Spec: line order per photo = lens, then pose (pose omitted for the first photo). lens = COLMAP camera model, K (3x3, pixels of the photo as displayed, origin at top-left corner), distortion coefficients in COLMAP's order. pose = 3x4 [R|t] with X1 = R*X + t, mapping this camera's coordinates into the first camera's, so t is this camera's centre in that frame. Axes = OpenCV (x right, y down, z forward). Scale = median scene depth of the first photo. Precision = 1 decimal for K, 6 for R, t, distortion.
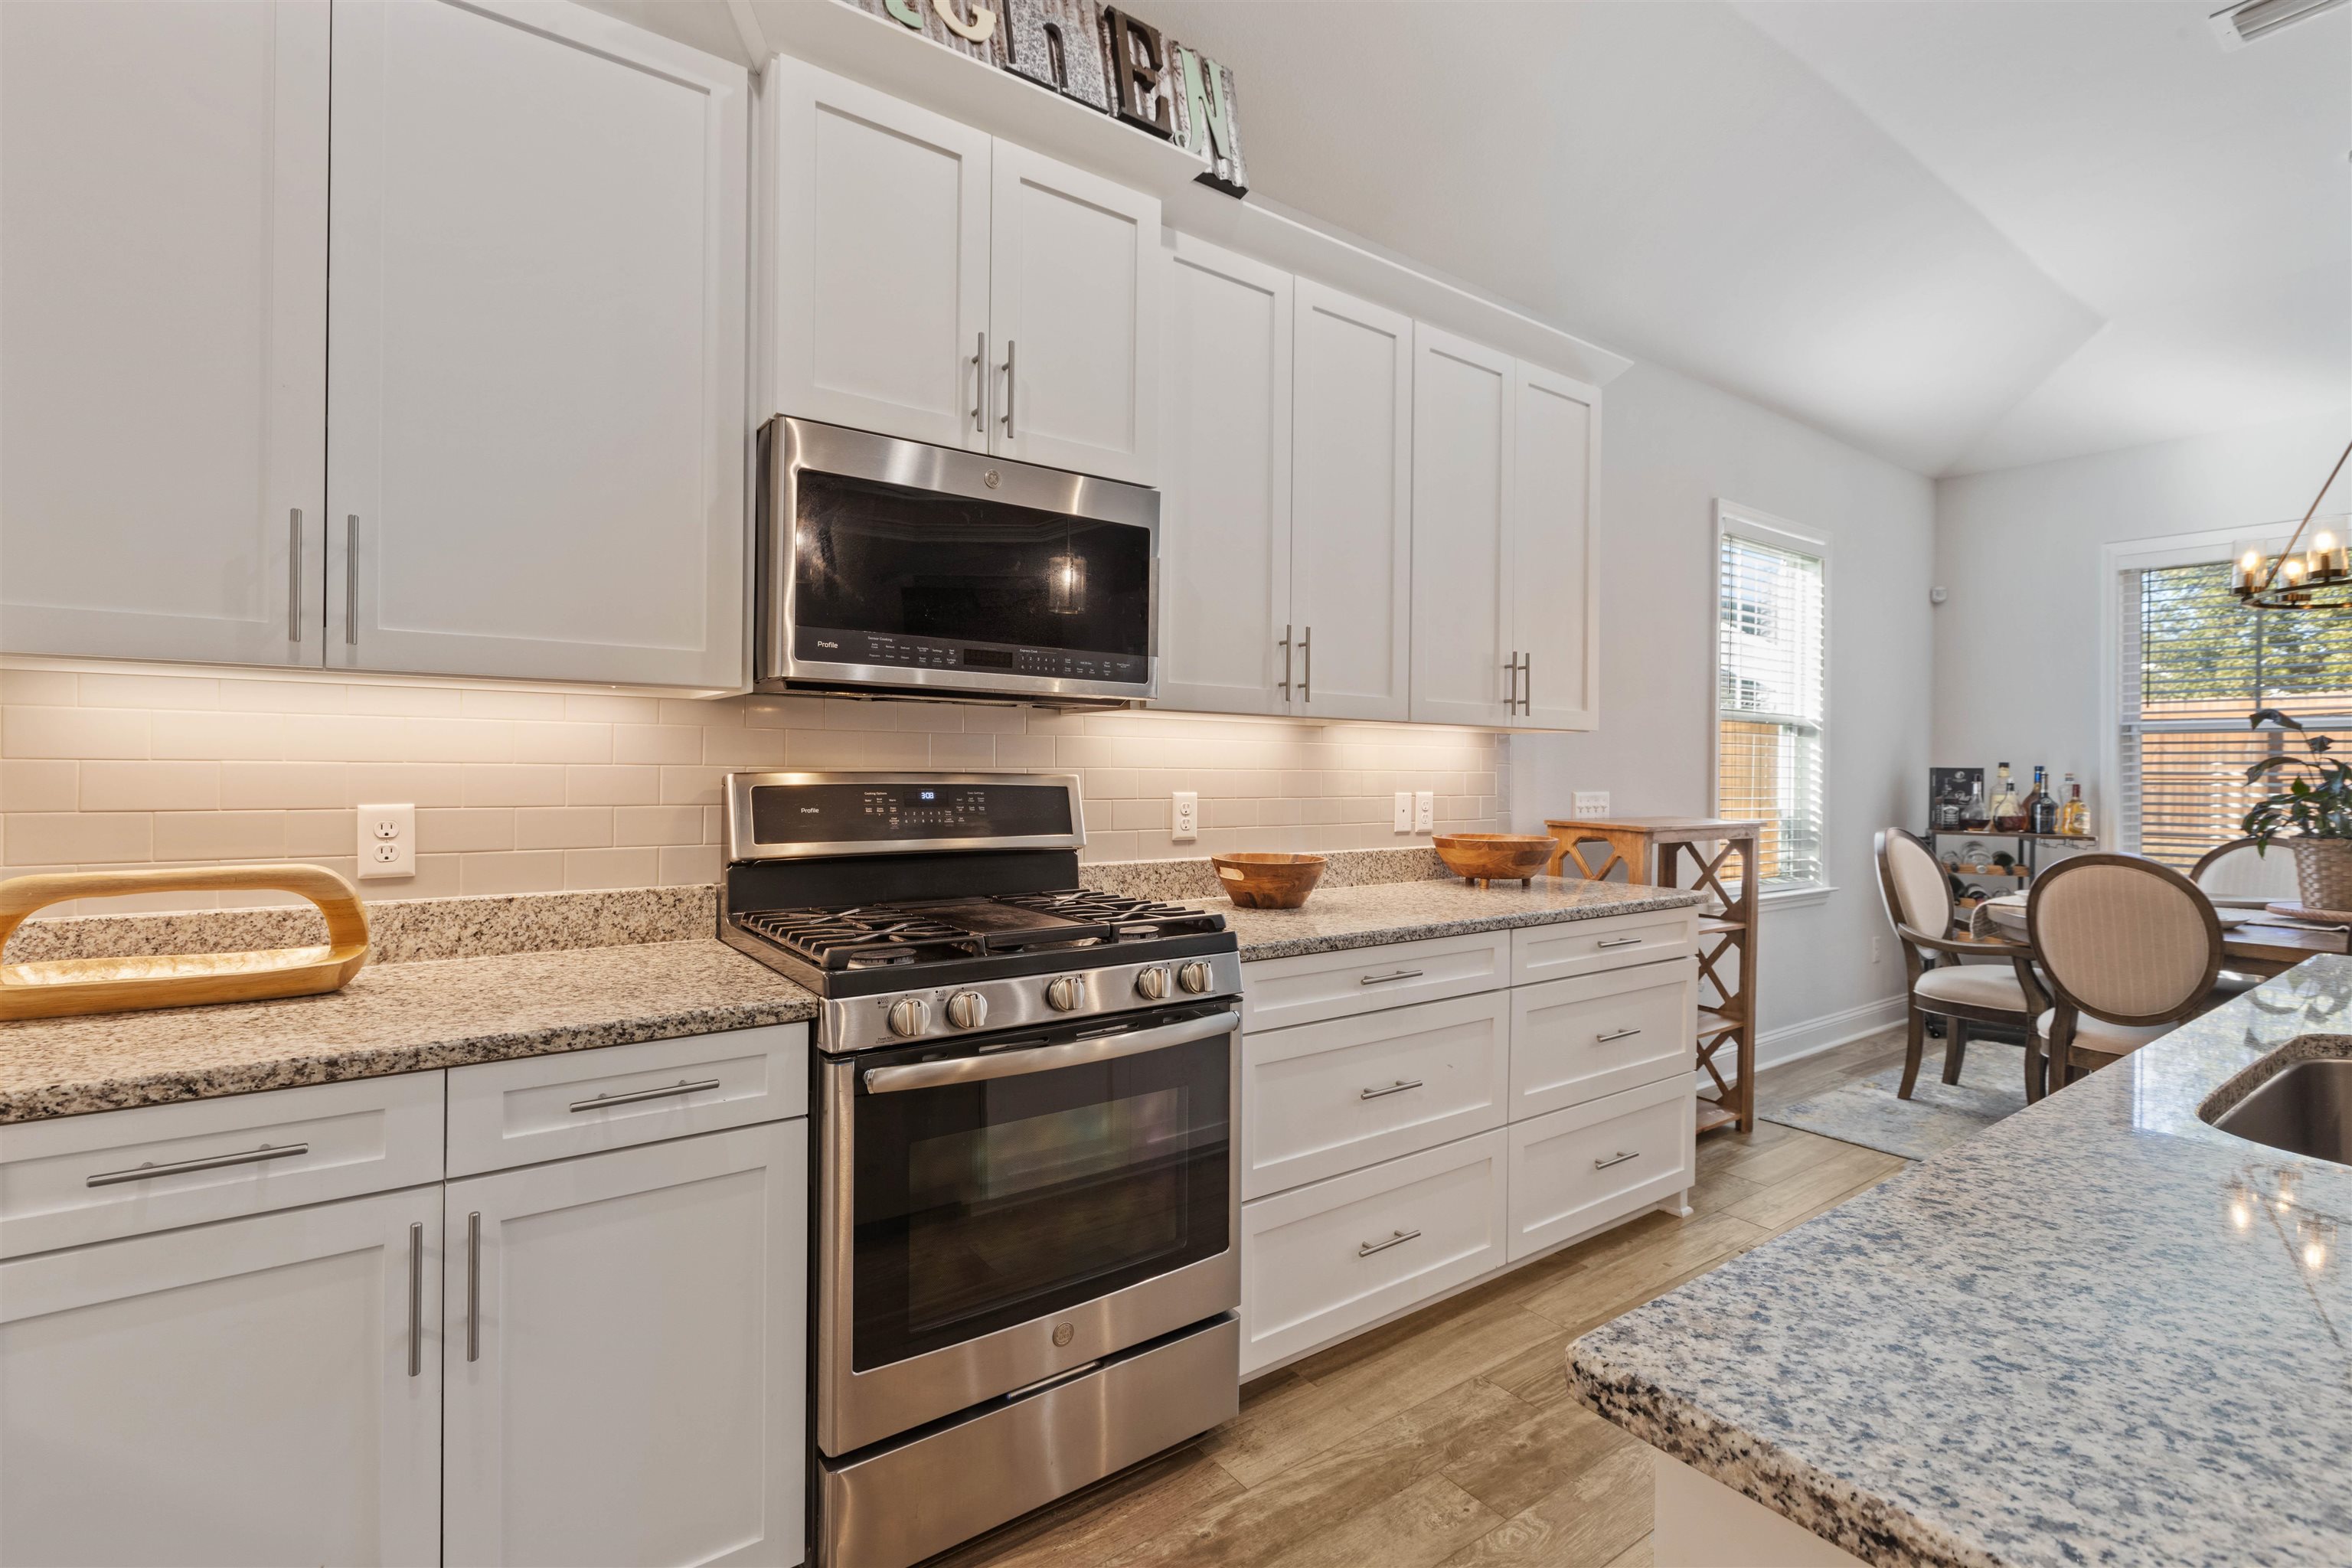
lens RADIAL K [[1067.4, 0, 1177.7], [0, 1067.4, 769.4], [0, 0, 1]] dist [-0.000736, -0.000268]
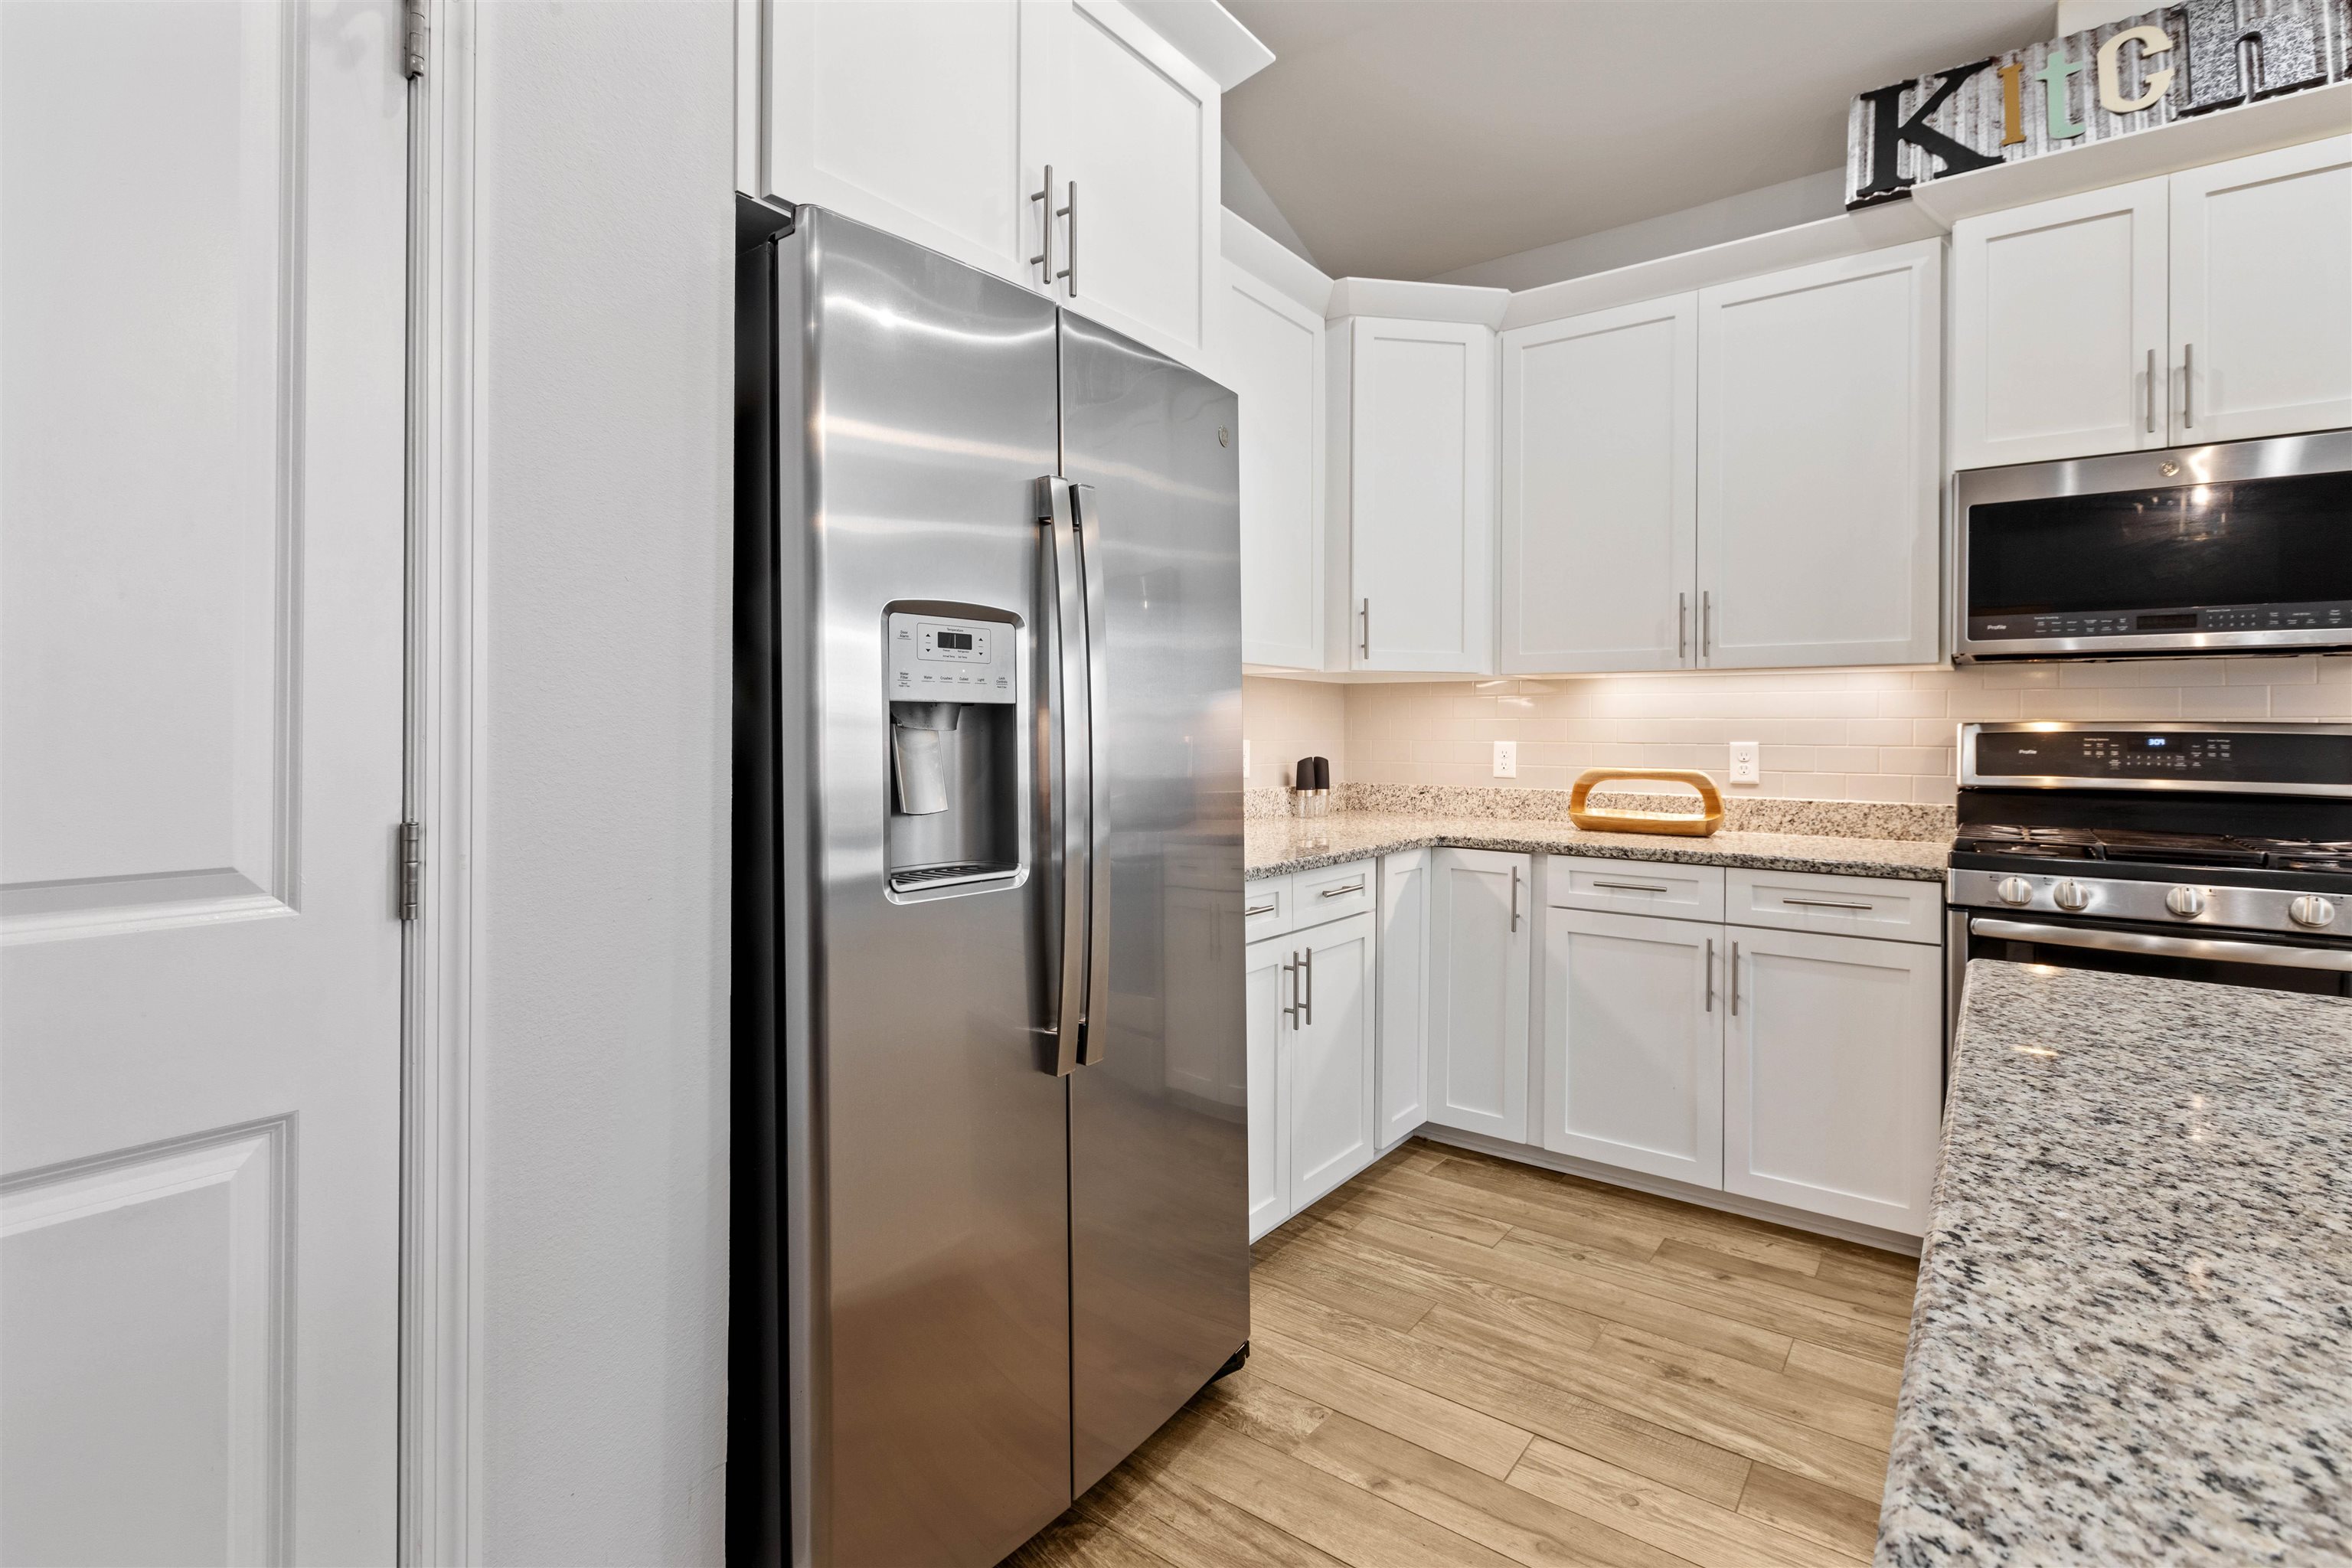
lens RADIAL K [[1092.0, 0, 1187.9], [0, 1092.0, 730.2], [0, 0, 1]] dist [-0.003641, -0.001047]
pose [[0.299273, -0.008885, -0.954126, 0.558060], [-0.004057, 0.999936, -0.010584, 0.027903], [0.954159, 0.007038, 0.299218, -0.332093]]
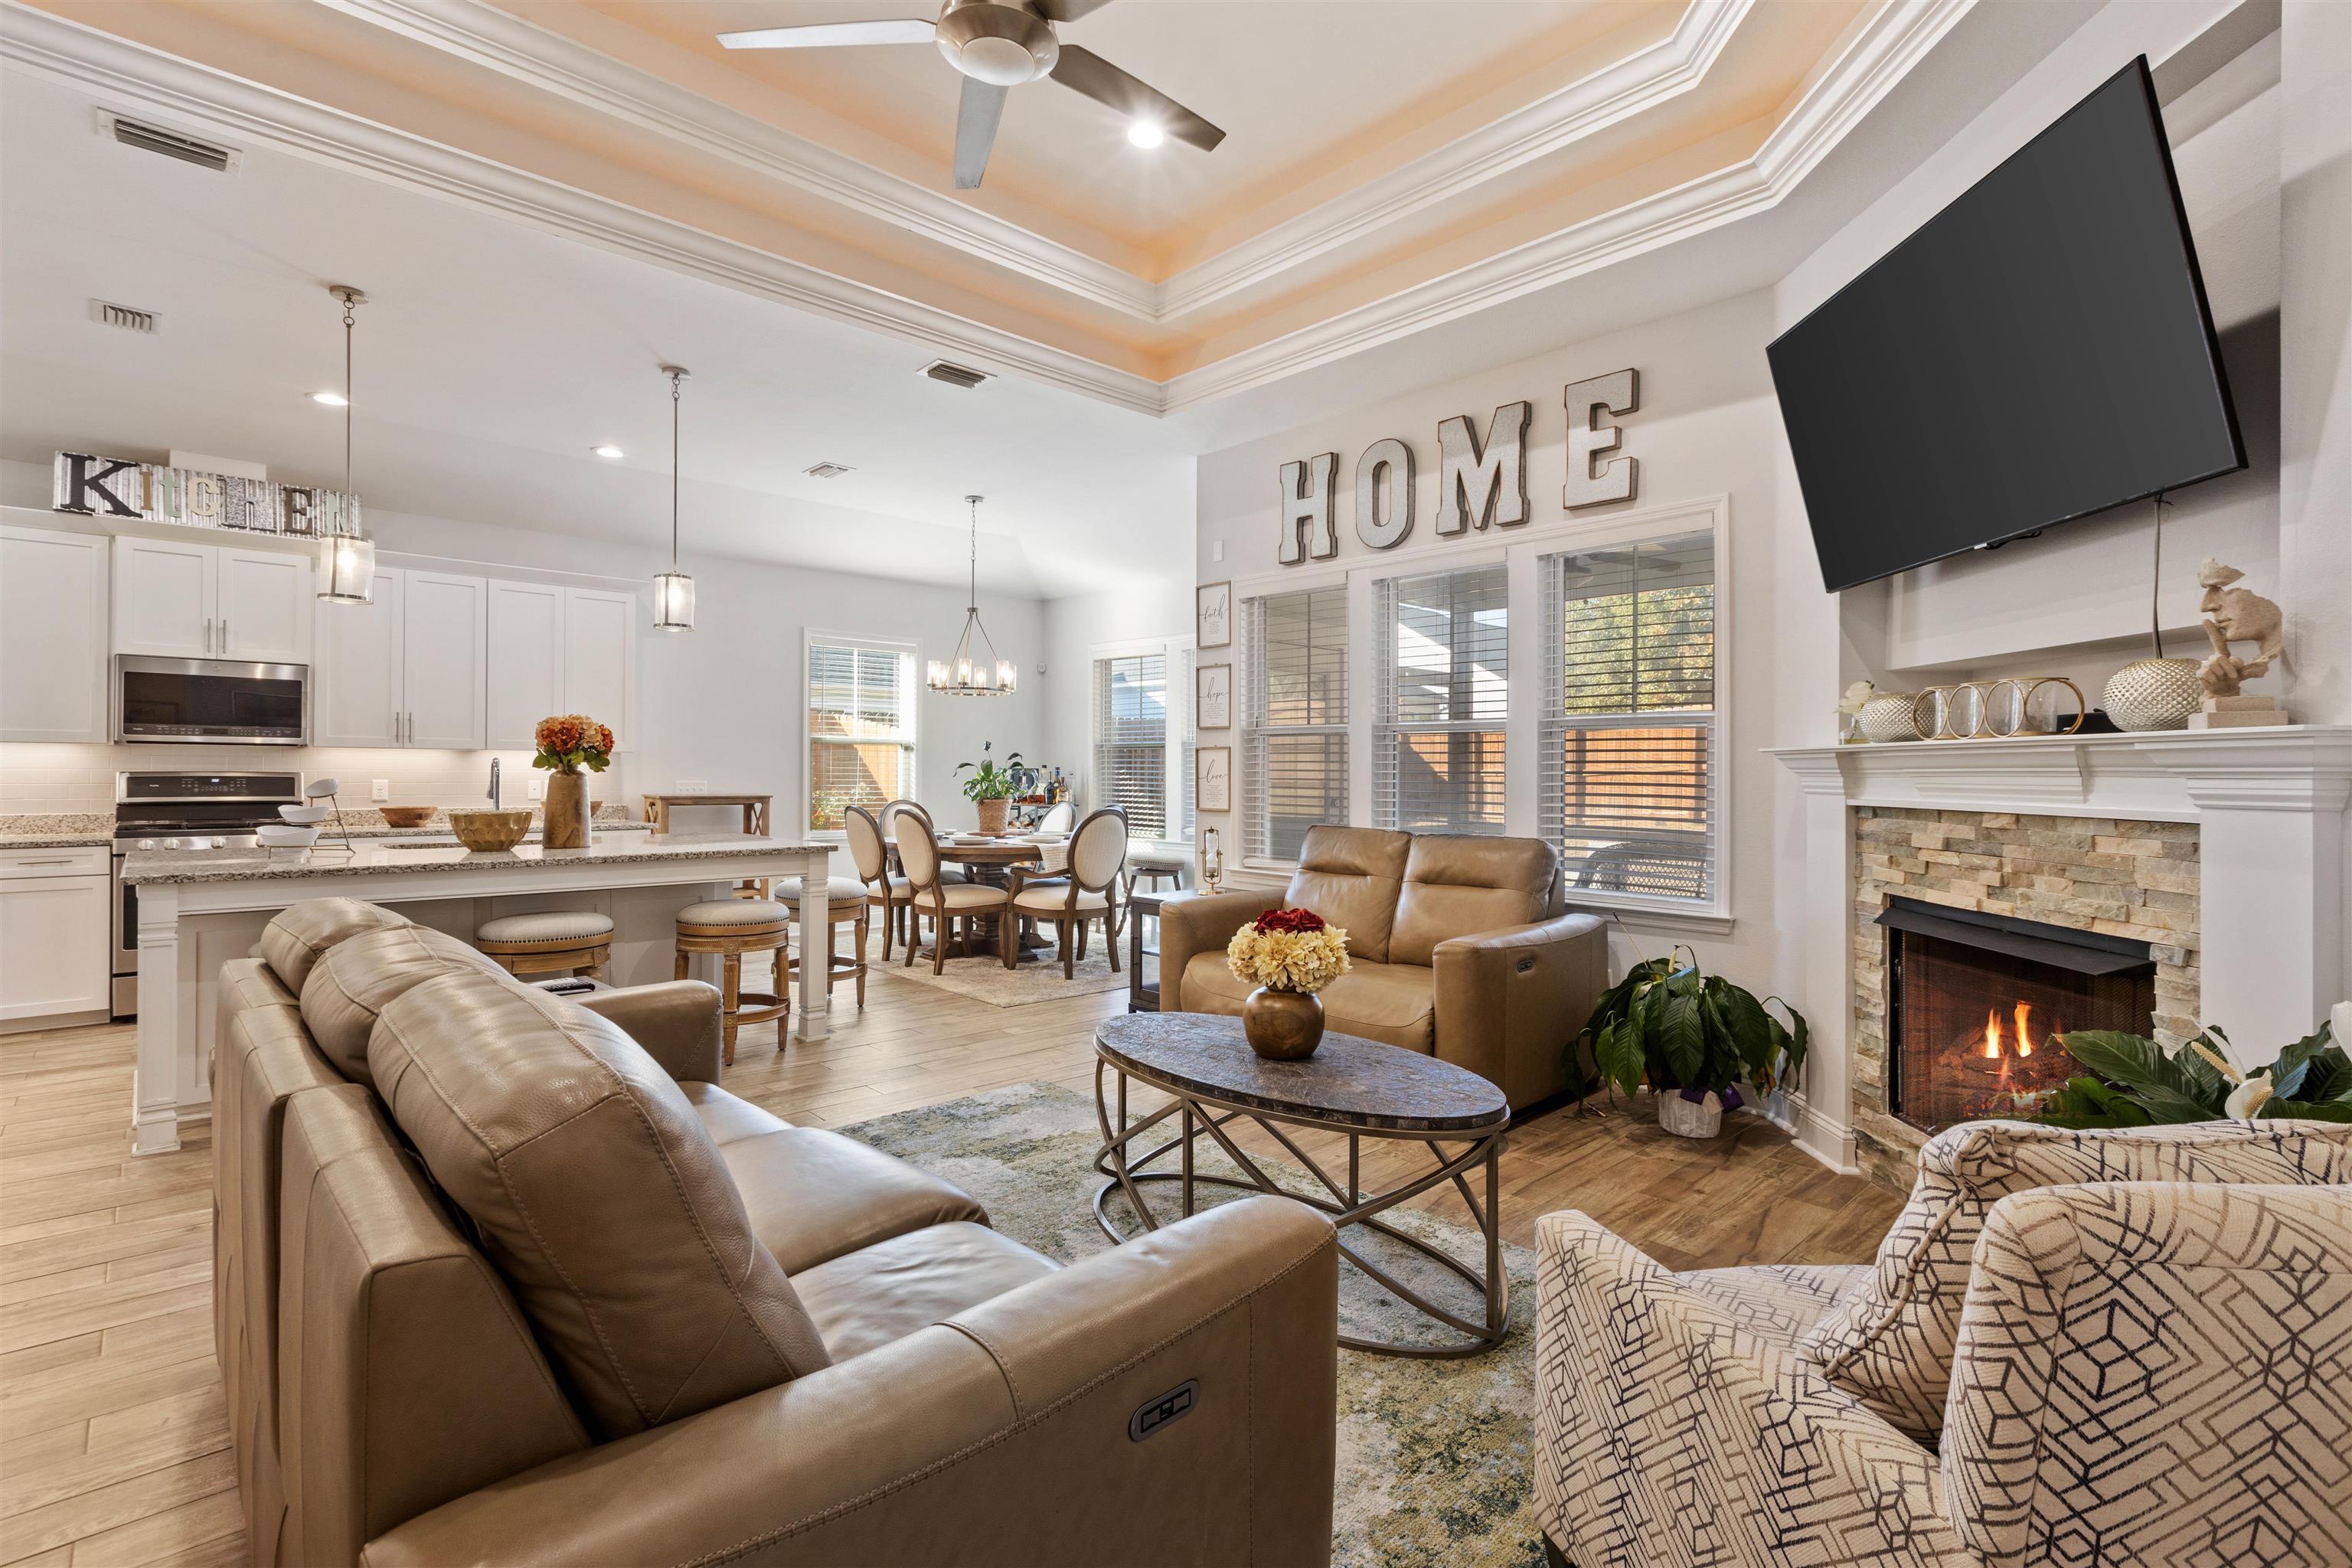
lens RADIAL K [[1095.4, 0, 1175.0], [0, 1095.4, 771.5], [0, 0, 1]] dist [0.000064, -0.000092]
pose [[0.991979, -0.003786, 0.126349, 1.740631], [0.003883, 0.999992, -0.000528, 0.012578], [-0.126346, 0.001014, 0.991986, -1.941955]]
